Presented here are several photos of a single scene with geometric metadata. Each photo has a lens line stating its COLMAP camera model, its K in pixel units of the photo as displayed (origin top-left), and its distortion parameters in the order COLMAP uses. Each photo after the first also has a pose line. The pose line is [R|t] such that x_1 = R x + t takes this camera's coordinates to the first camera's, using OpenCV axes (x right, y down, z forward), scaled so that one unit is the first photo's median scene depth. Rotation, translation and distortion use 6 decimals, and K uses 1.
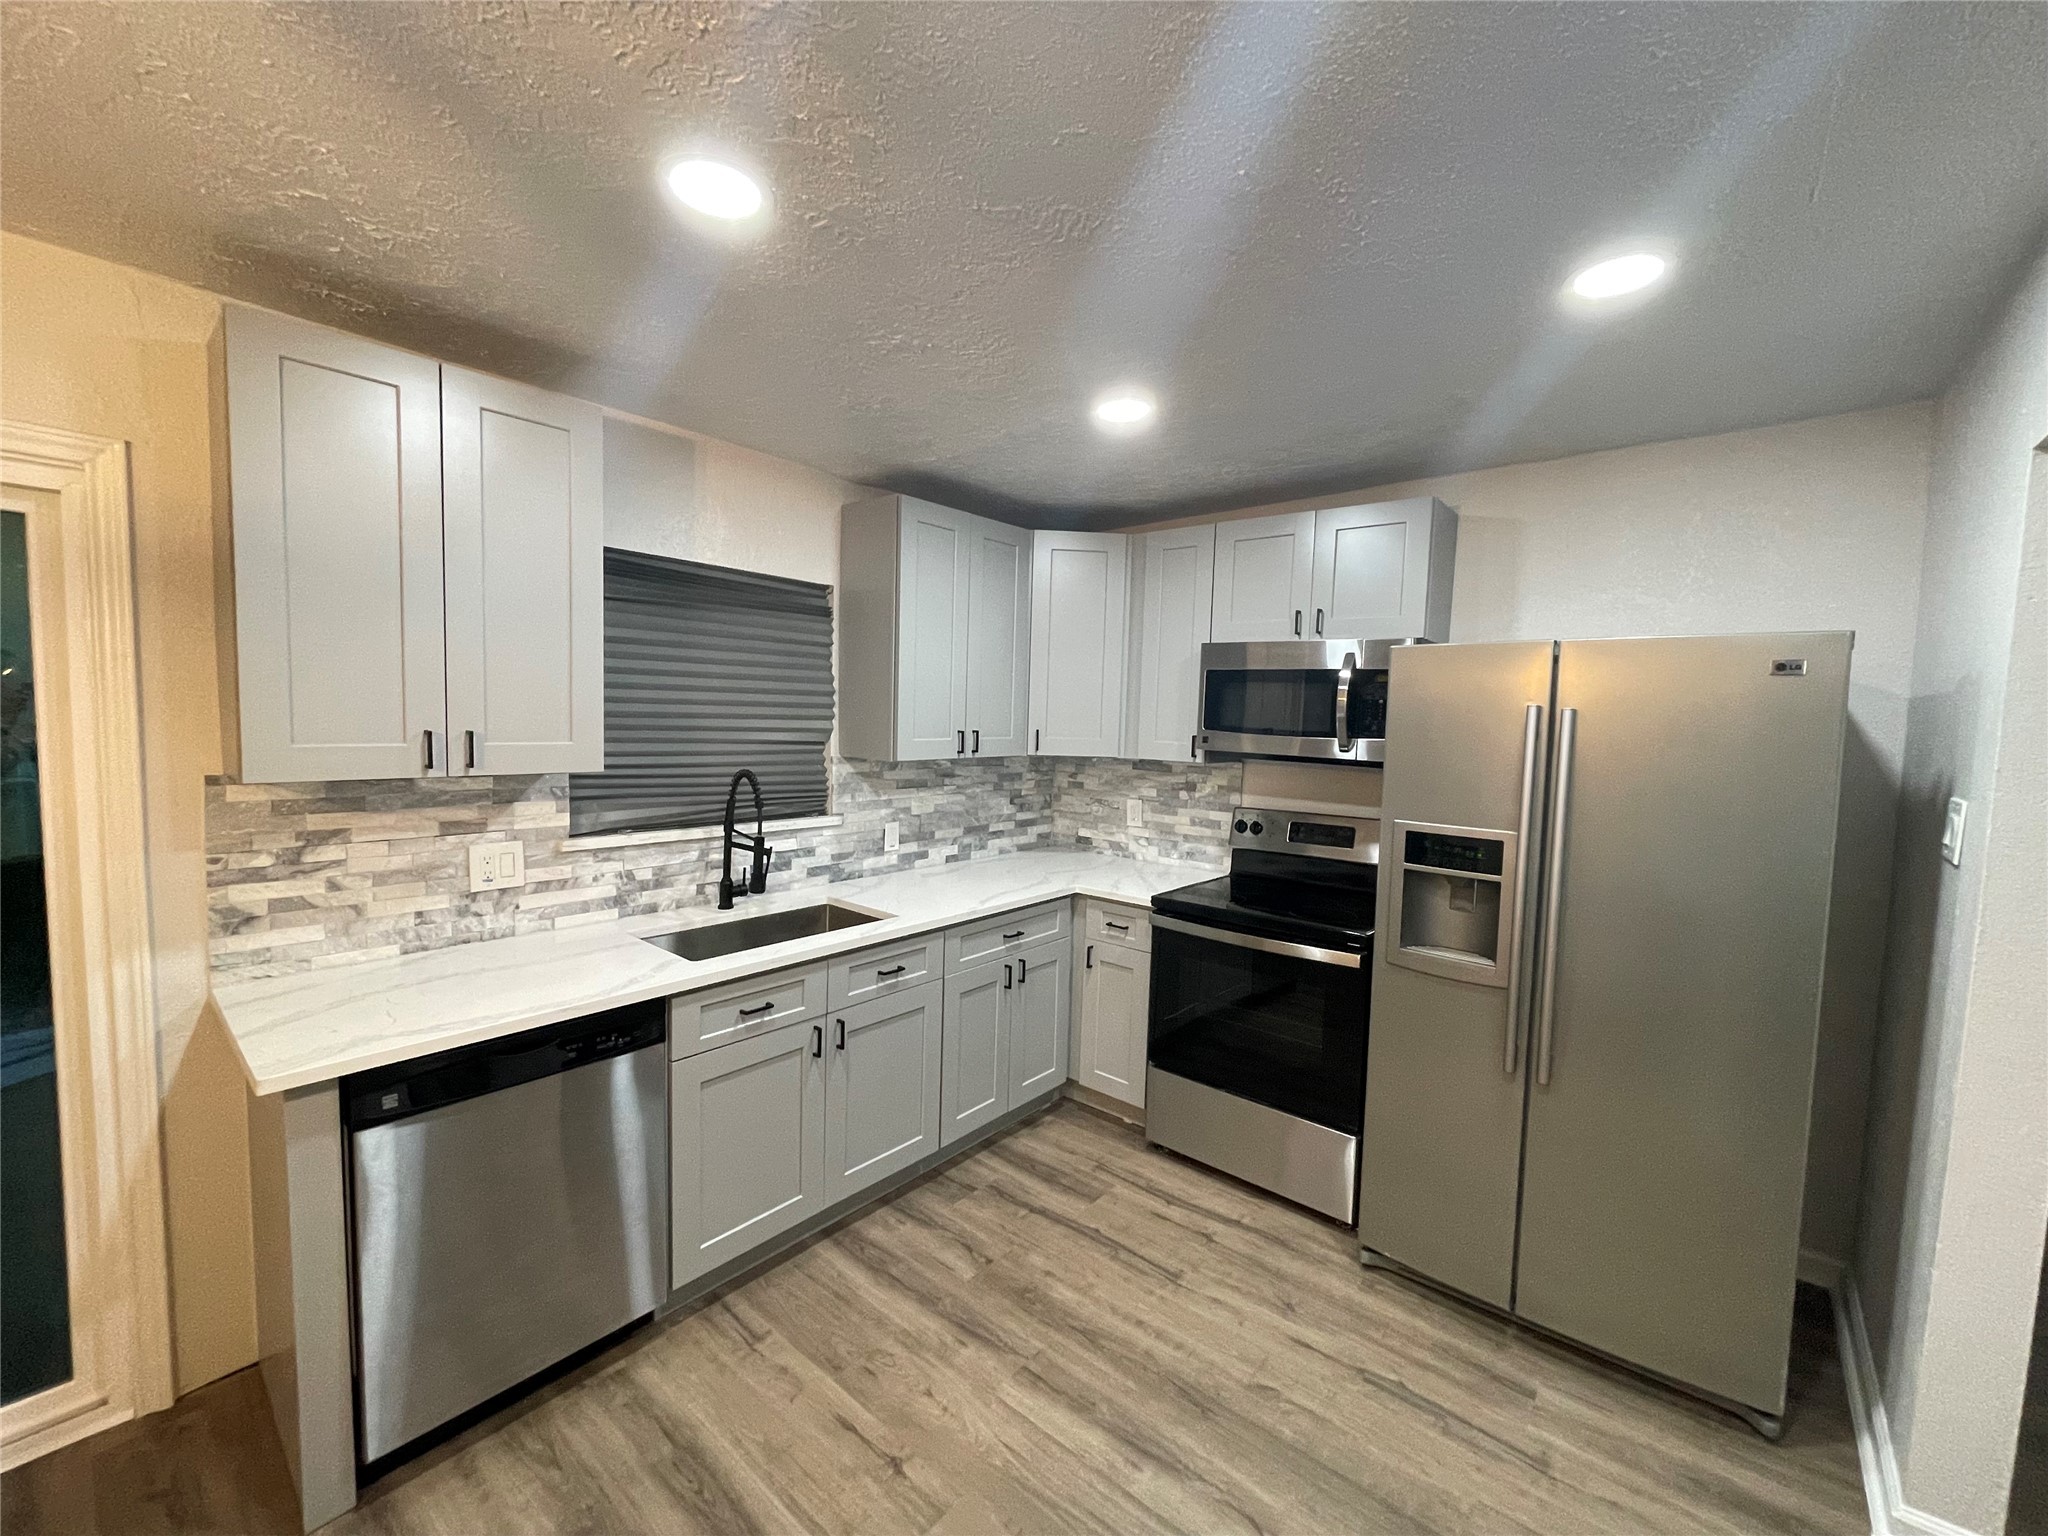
lens RADIAL K [[824.9, 0, 1028.0], [0, 824.9, 772.2], [0, 0, 1]] dist [-0.001260, -0.001130]
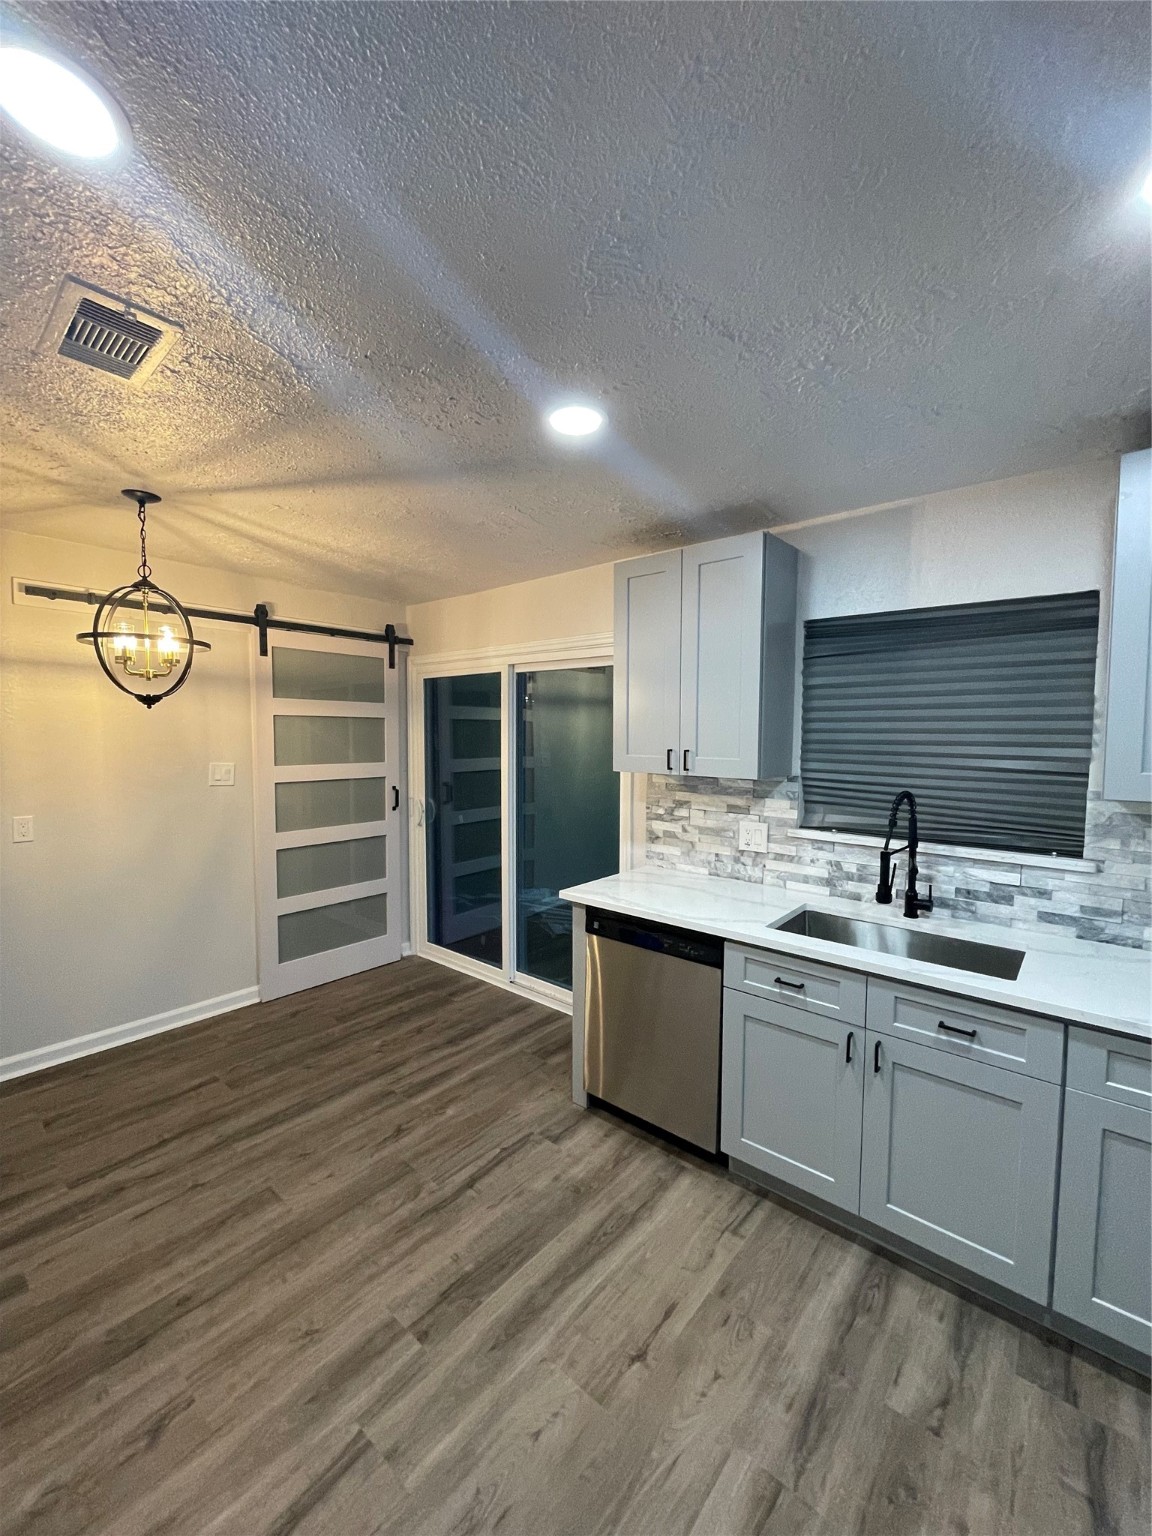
lens RADIAL K [[618.7, 0, 573.0], [0, 618.7, 771.4], [0, 0, 1]] dist [-0.001260, -0.001130]
pose [[-0.003844, 0.034950, -0.999382, 0.481712], [-0.078516, 0.996293, 0.035144, -0.023484], [0.996905, 0.078603, -0.001086, 0.566414]]
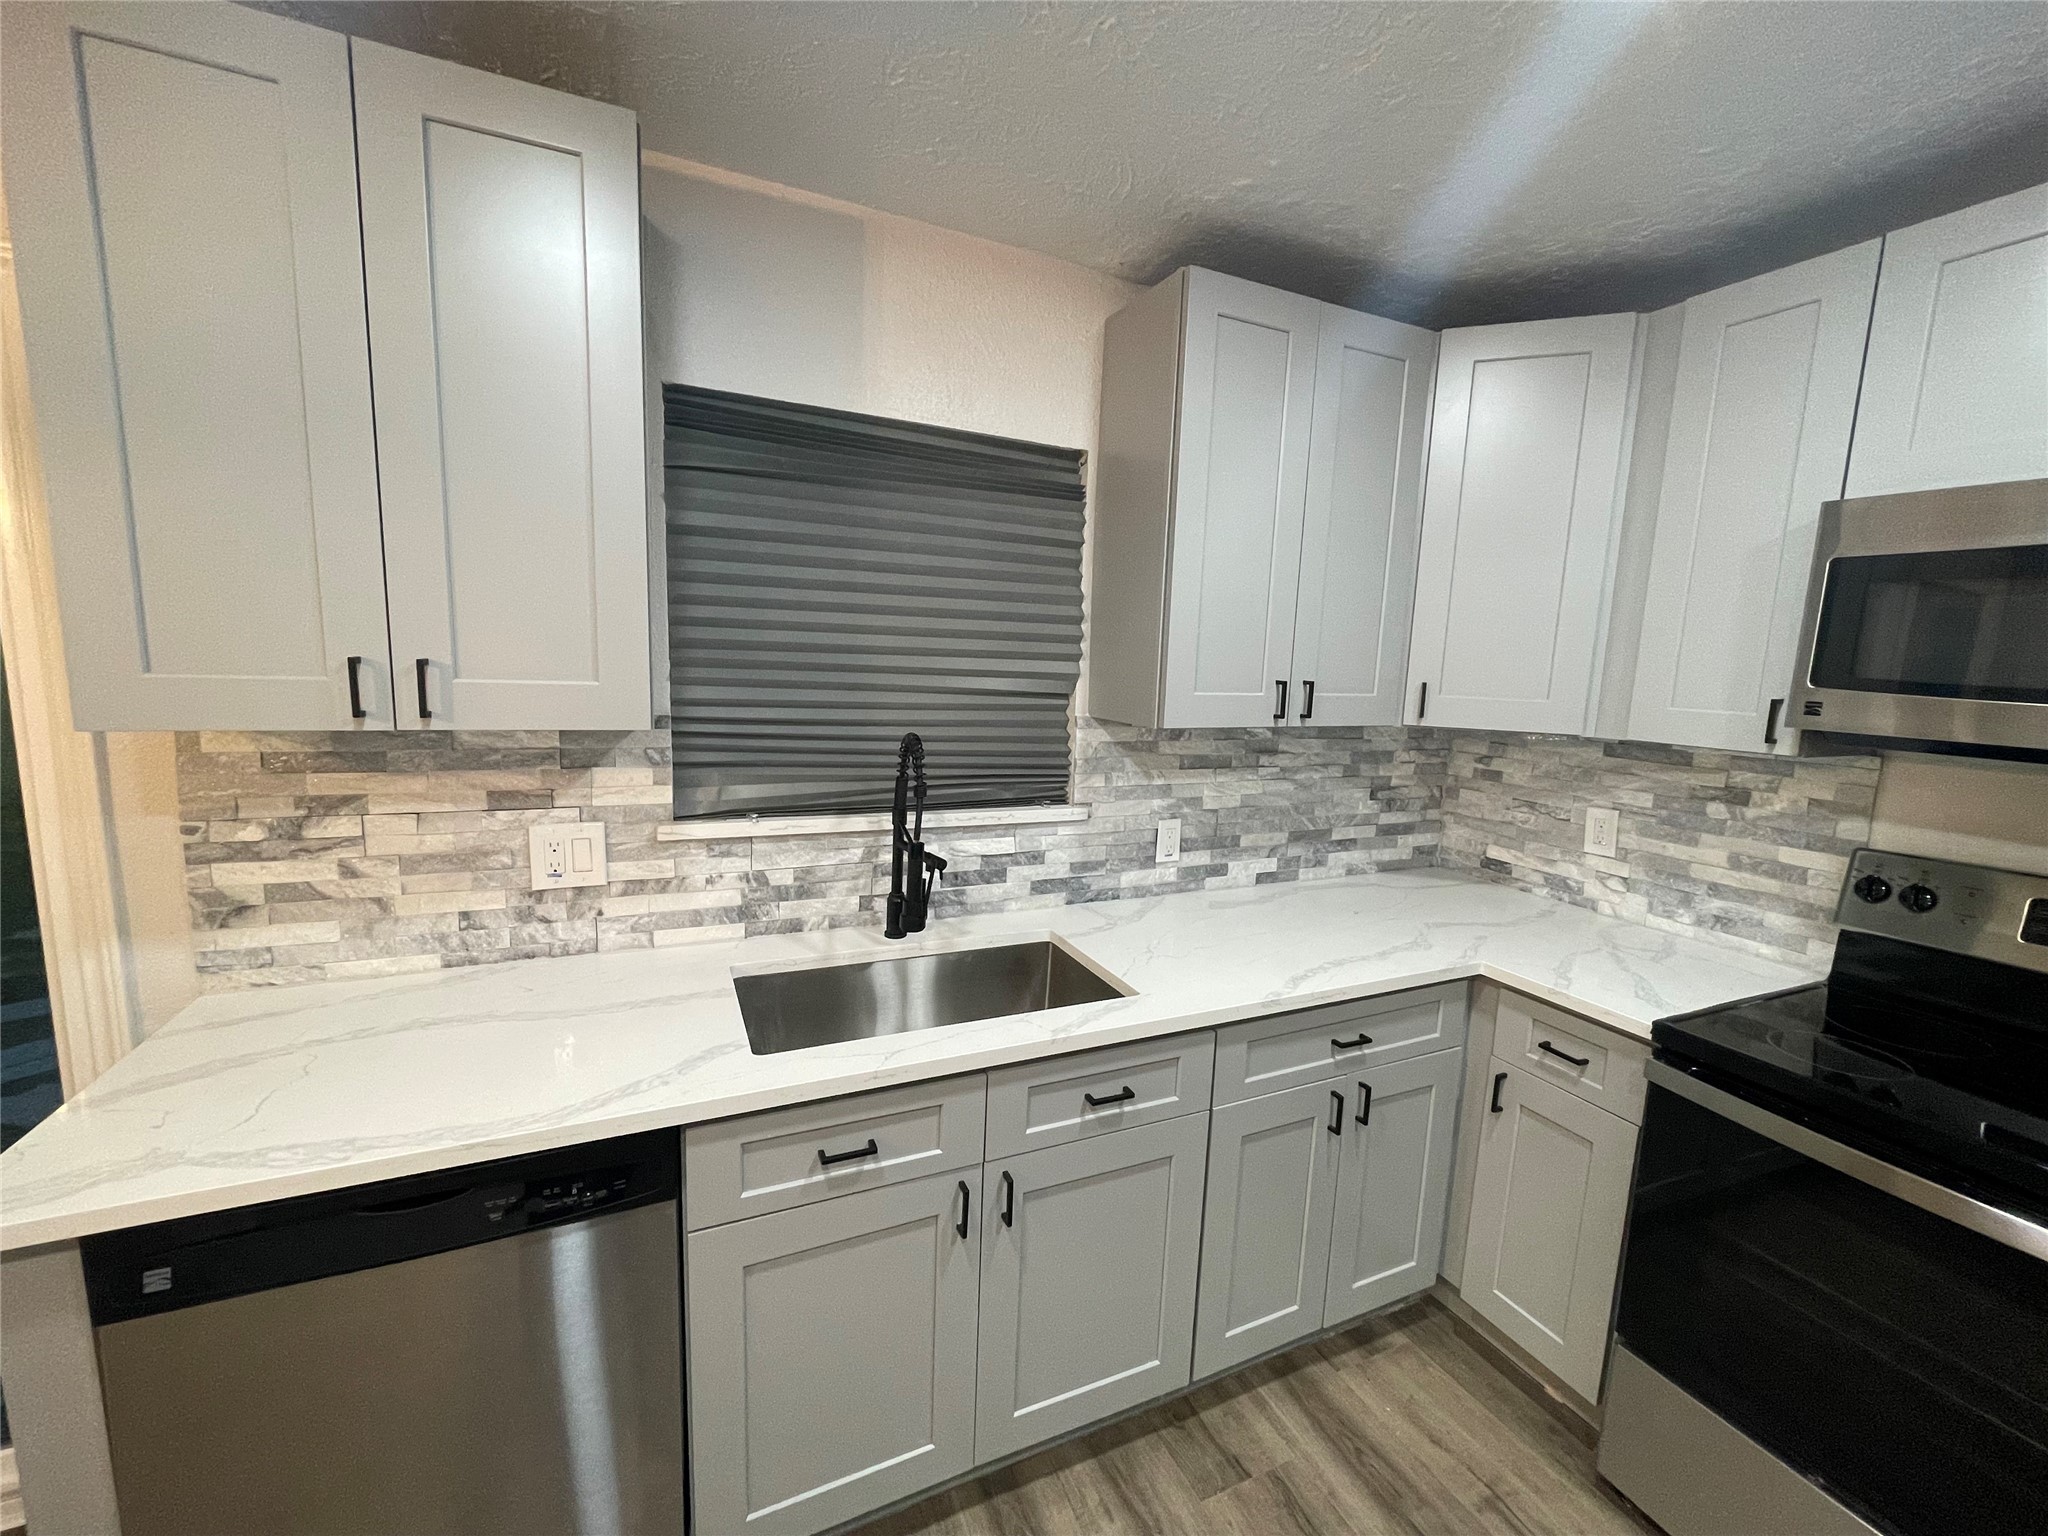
lens RADIAL K [[824.9, 0, 1028.0], [0, 824.9, 772.2], [0, 0, 1]] dist [-0.001260, -0.001130]
pose [[0.904666, 0.062957, -0.421446, 0.010326], [-0.041095, 0.997306, 0.060767, -0.015790], [0.424136, -0.037655, 0.904815, 0.462474]]
